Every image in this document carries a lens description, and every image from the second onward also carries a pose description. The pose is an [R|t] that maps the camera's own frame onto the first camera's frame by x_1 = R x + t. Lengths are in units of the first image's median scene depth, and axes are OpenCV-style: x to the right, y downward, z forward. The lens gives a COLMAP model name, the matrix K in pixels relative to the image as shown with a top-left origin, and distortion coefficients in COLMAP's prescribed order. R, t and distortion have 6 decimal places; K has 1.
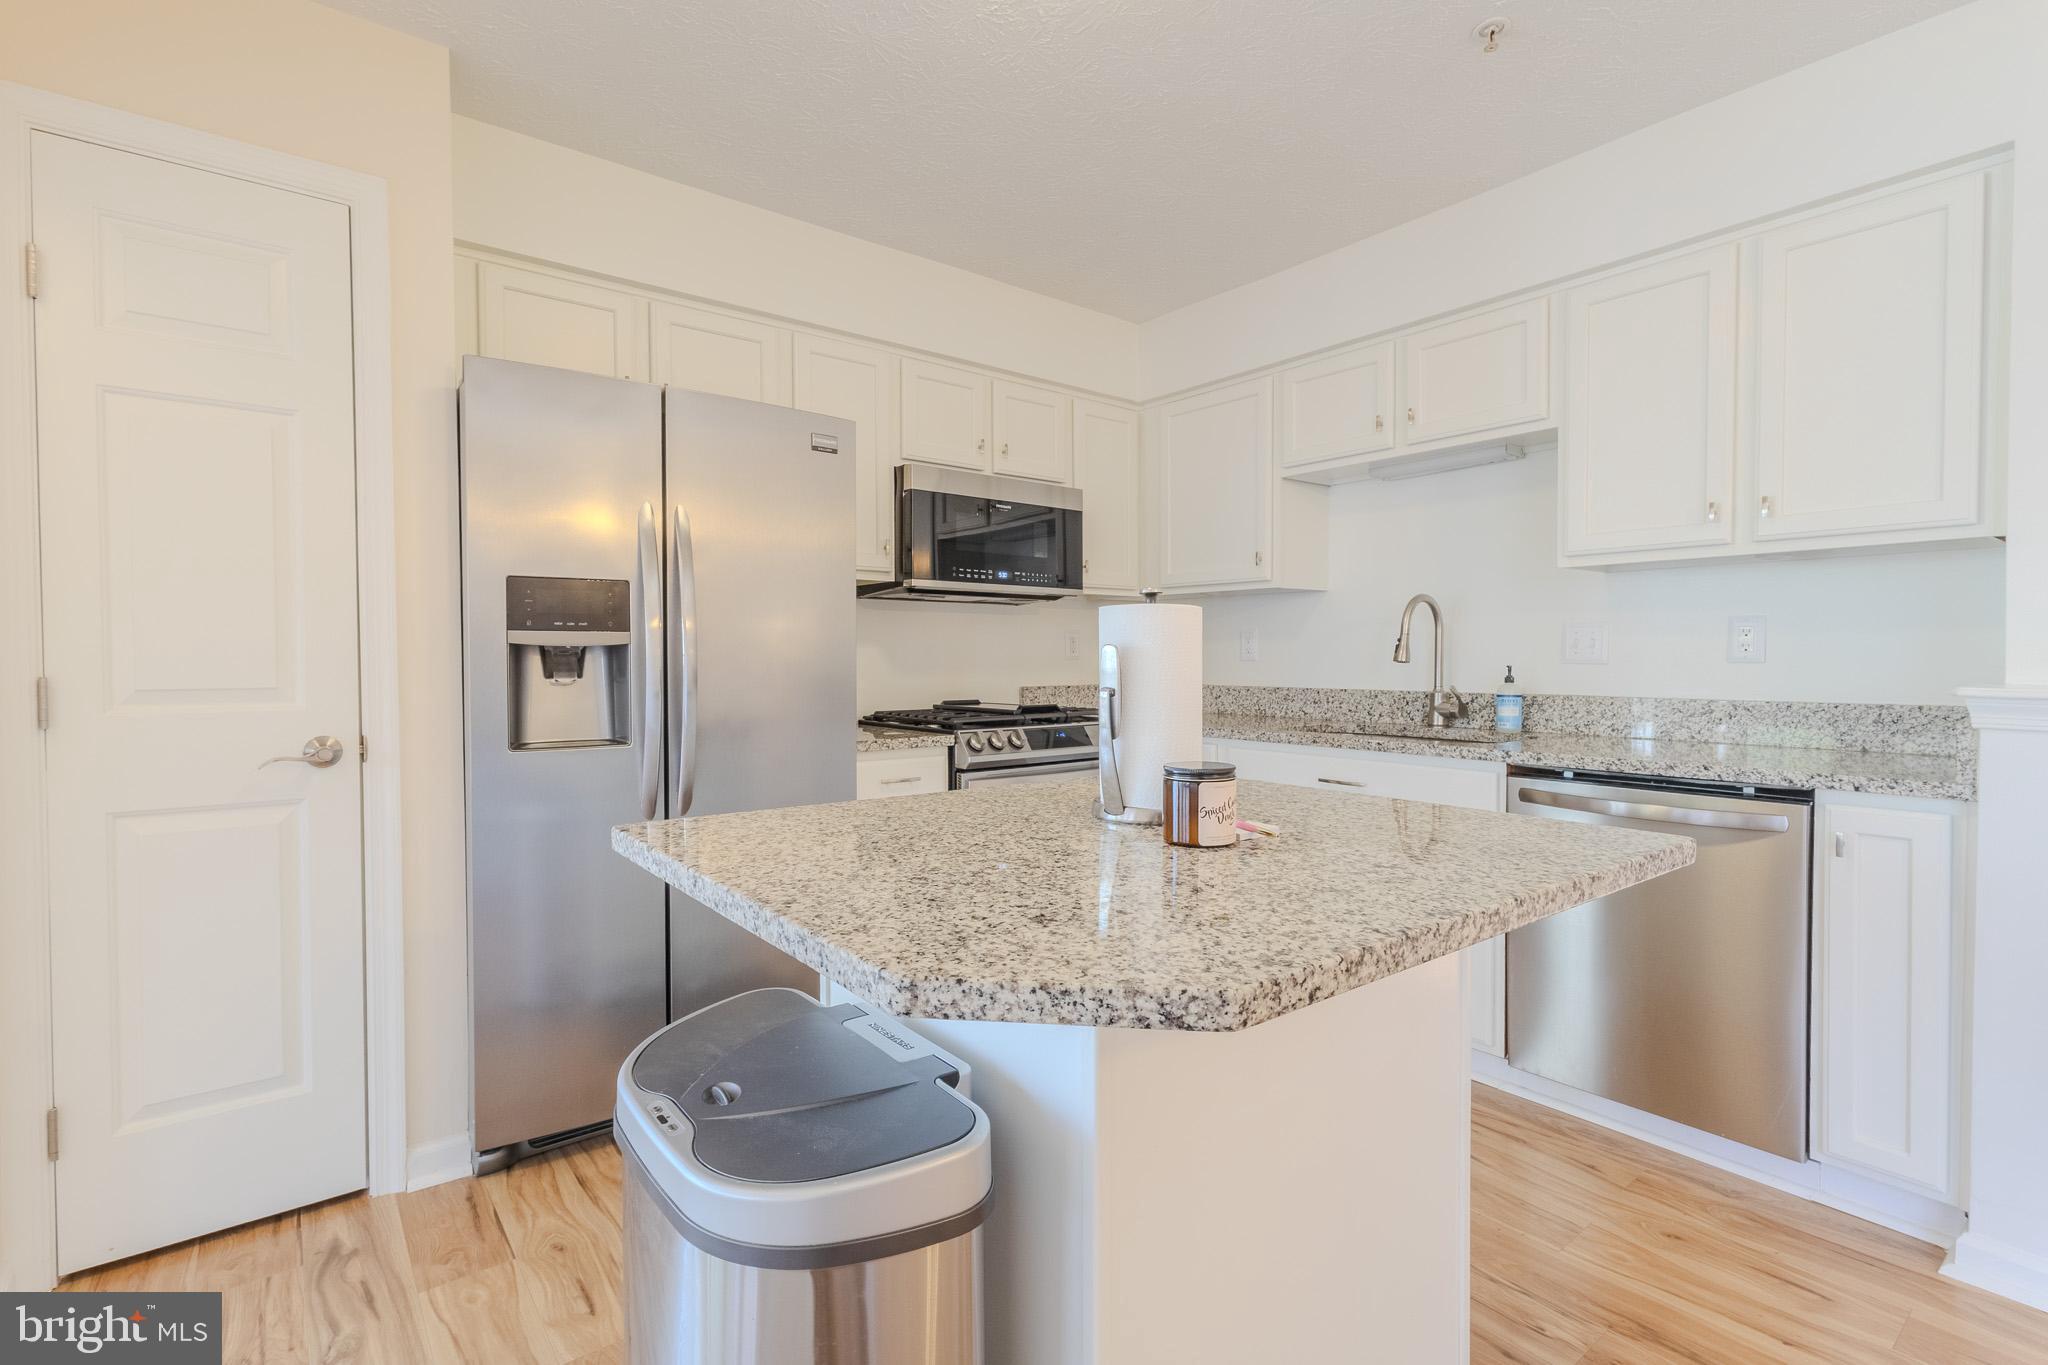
lens RADIAL K [[947.2, 0, 1019.8], [0, 947.2, 683.8], [0, 0, 1]] dist [0.003452, 0.002119]
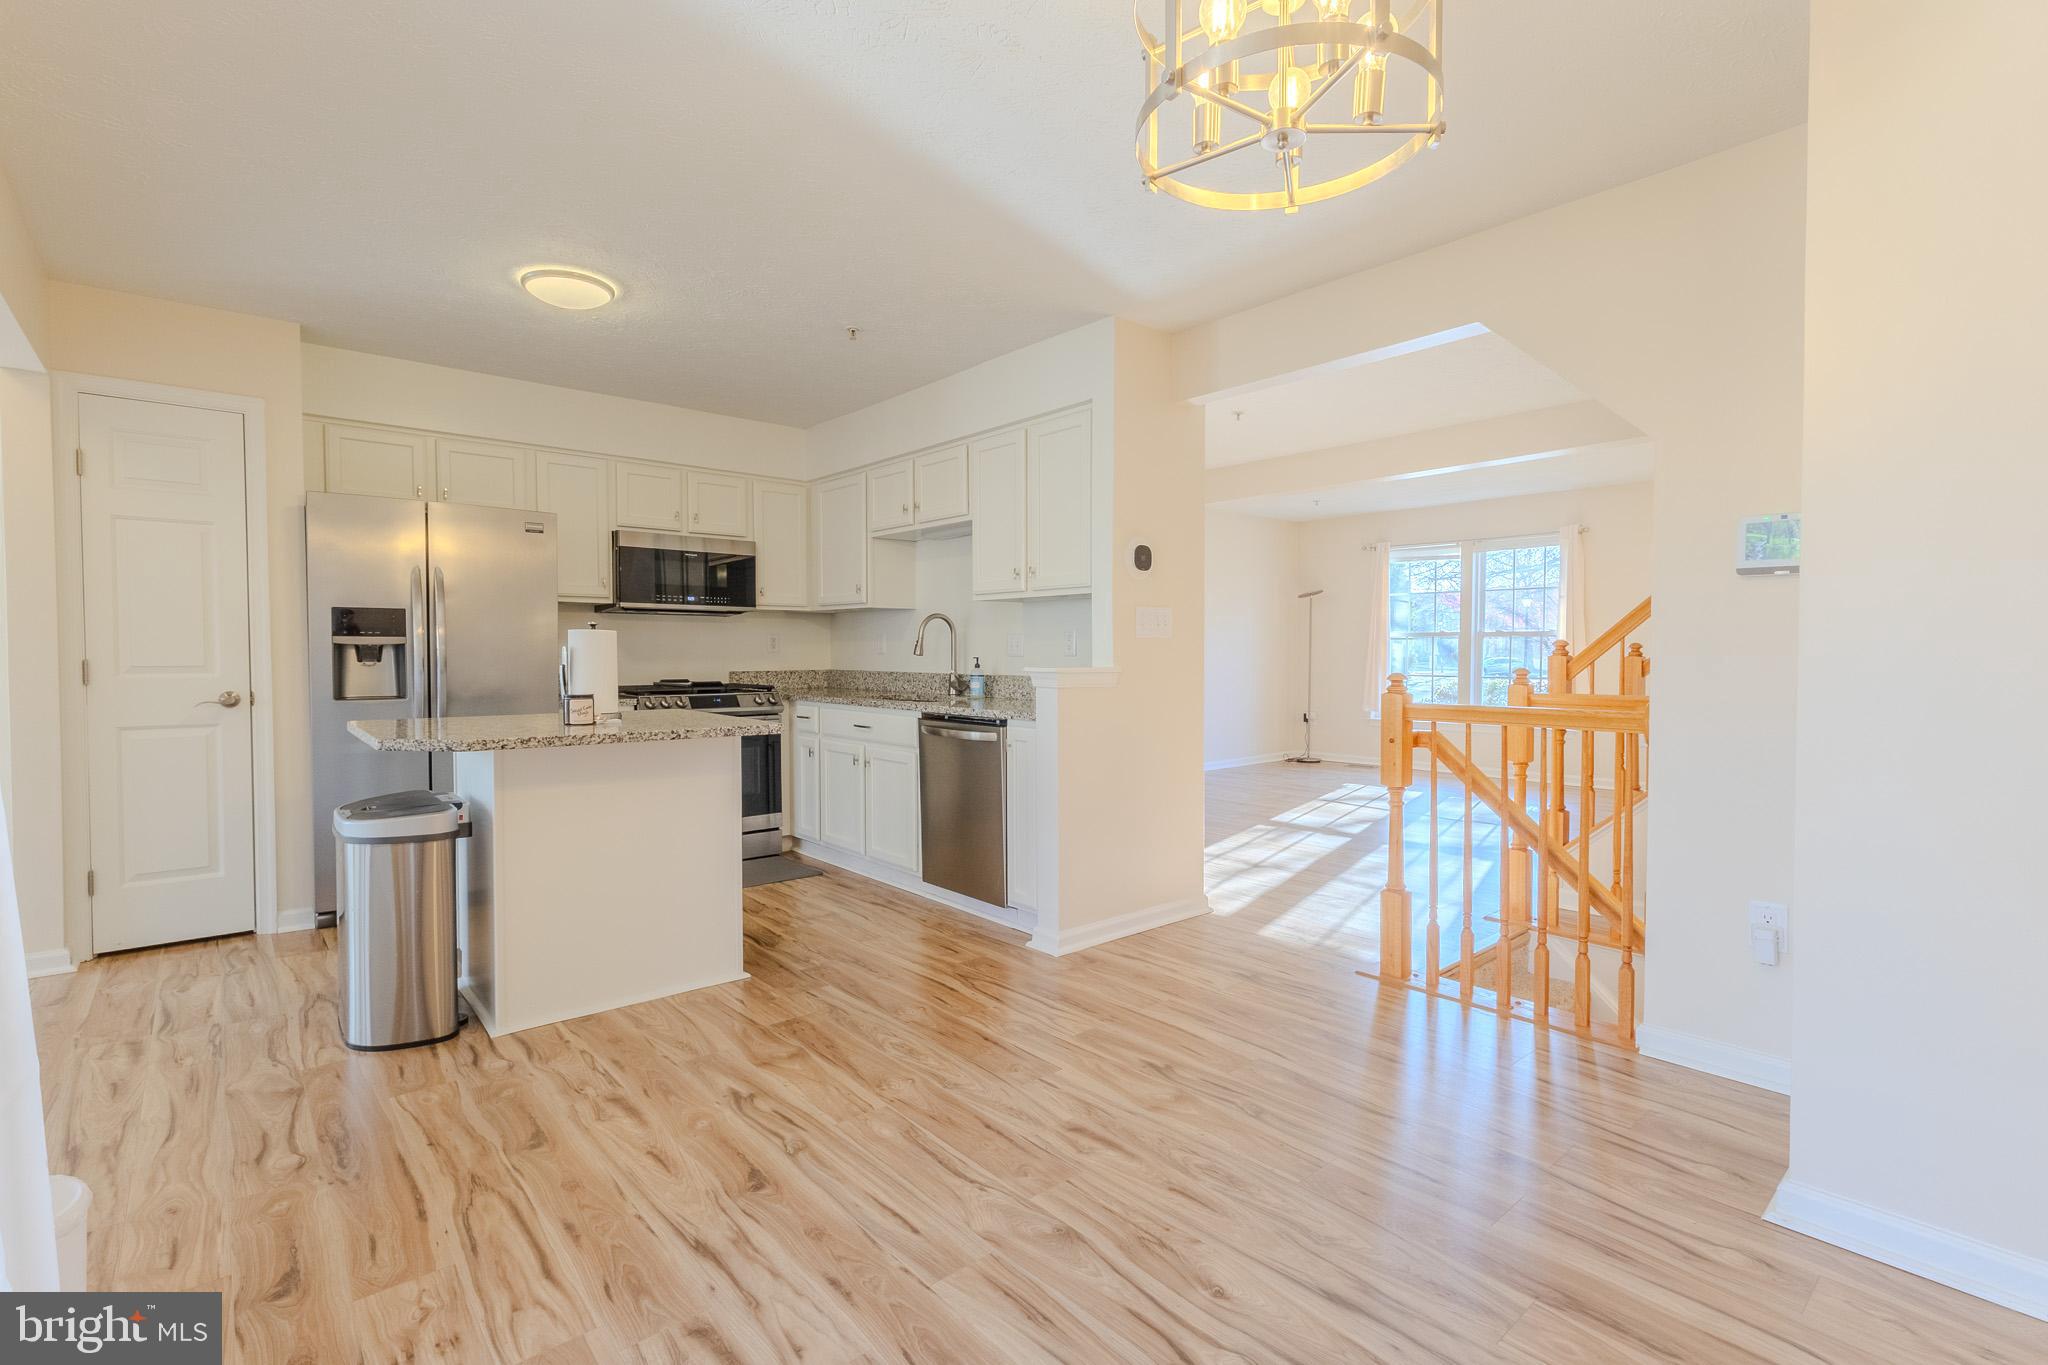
lens RADIAL K [[947.2, 0, 1020.8], [0, 947.2, 683.4], [0, 0, 1]] dist [0.003452, 0.002119]
pose [[0.999150, 0.002302, 0.041150, 0.635237], [-0.002528, 0.999982, 0.005426, 0.020053], [-0.041137, -0.005526, 0.999138, -0.797183]]
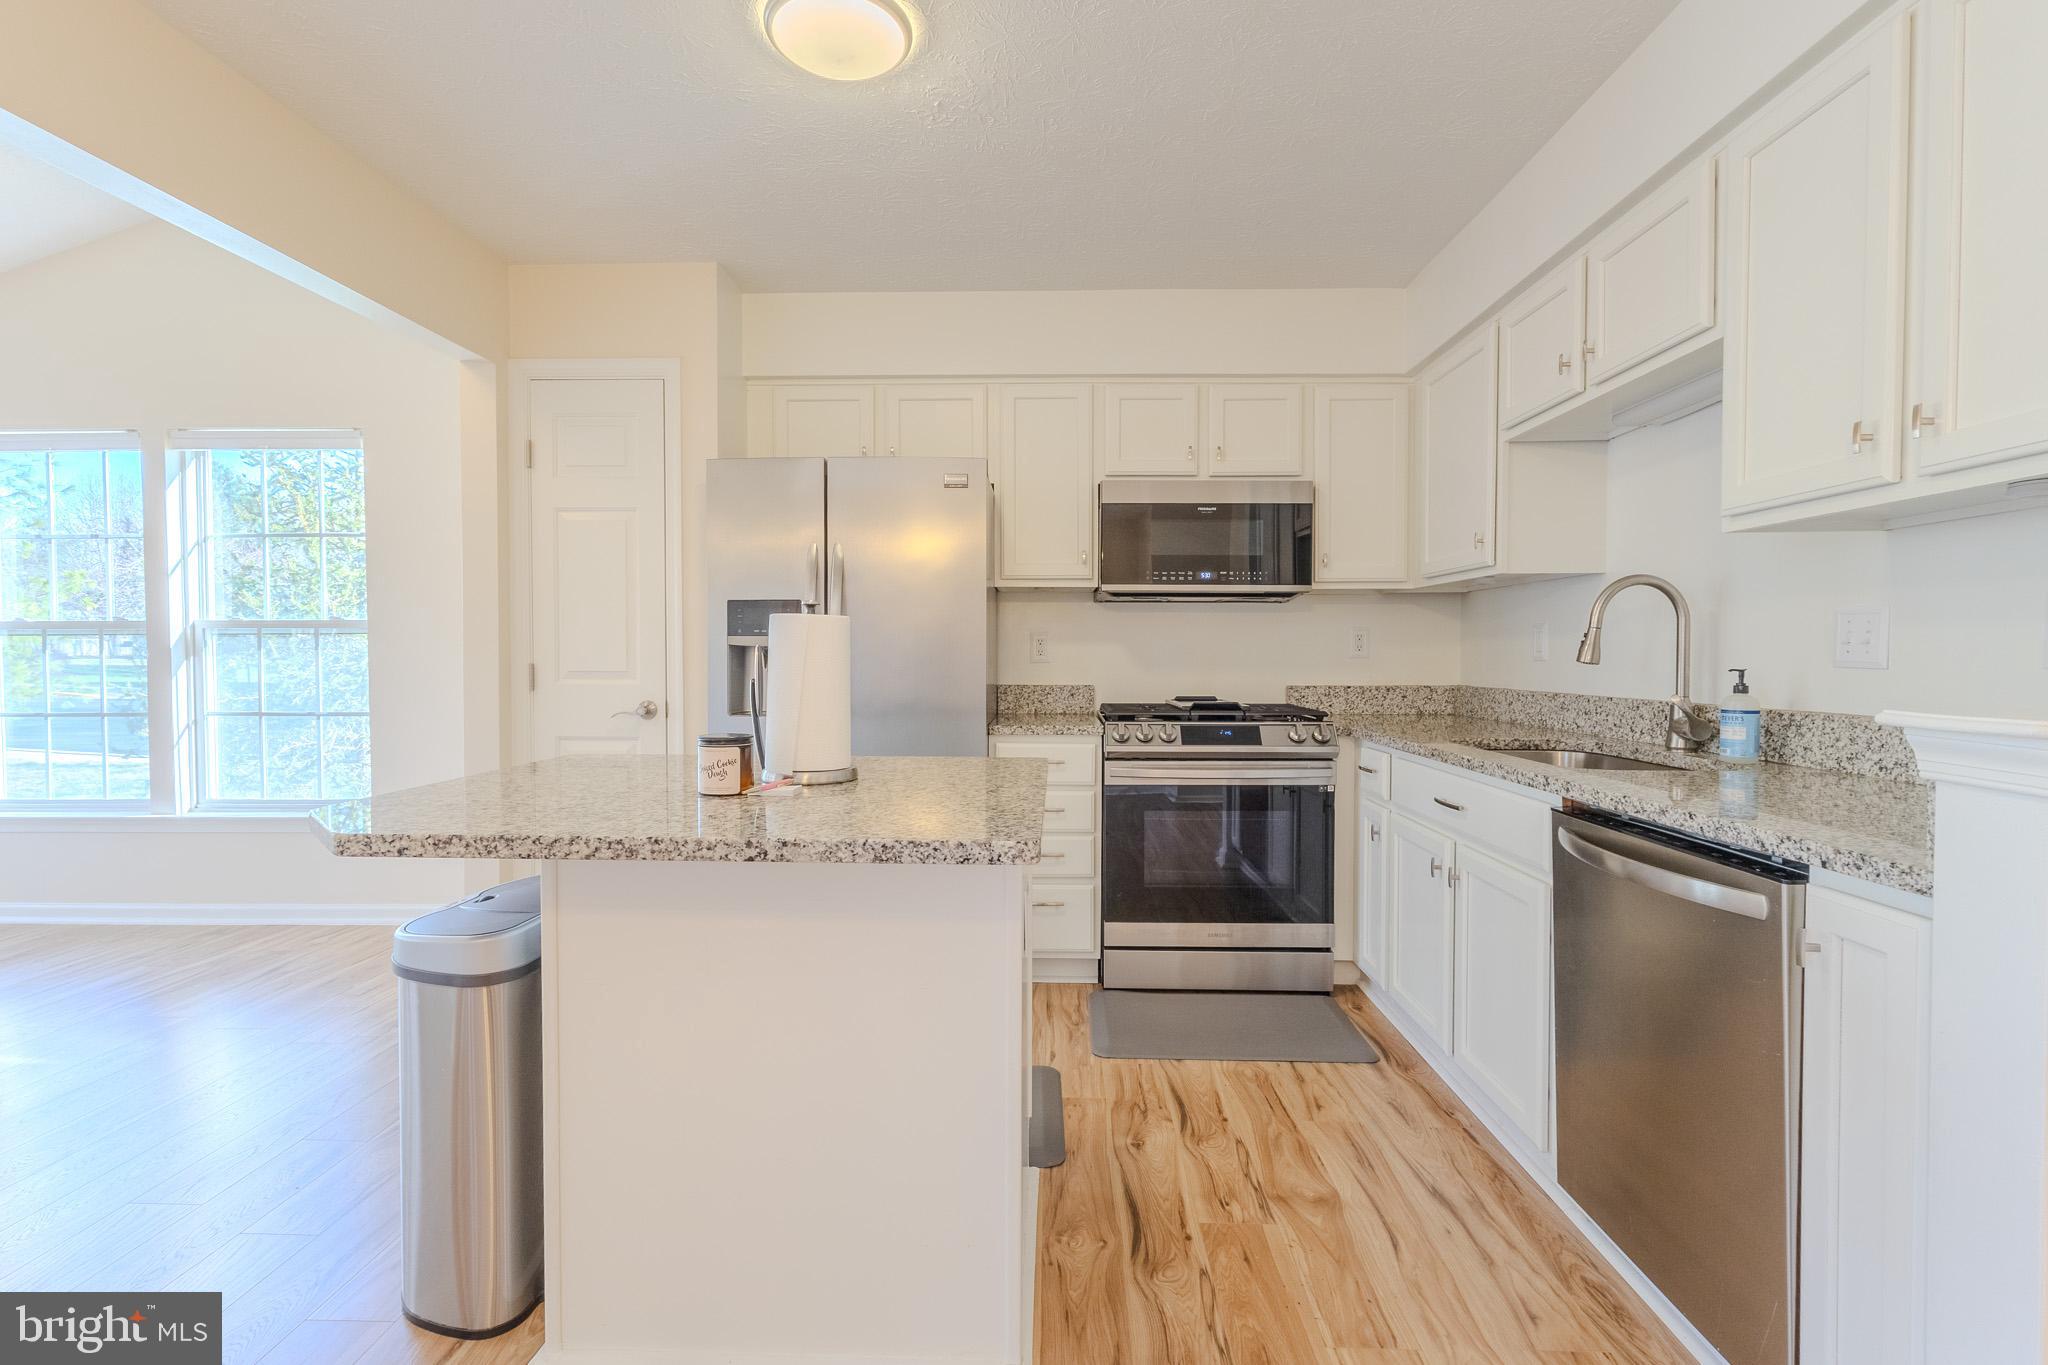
lens RADIAL K [[947.2, 0, 1023.3], [0, 947.2, 678.9], [0, 0, 1]] dist [0.003452, 0.002119]
pose [[0.764737, 0.019802, -0.644039, 0.683092], [-0.021537, 0.999755, 0.005166, -0.004916], [0.643983, 0.009921, 0.764976, 0.123416]]
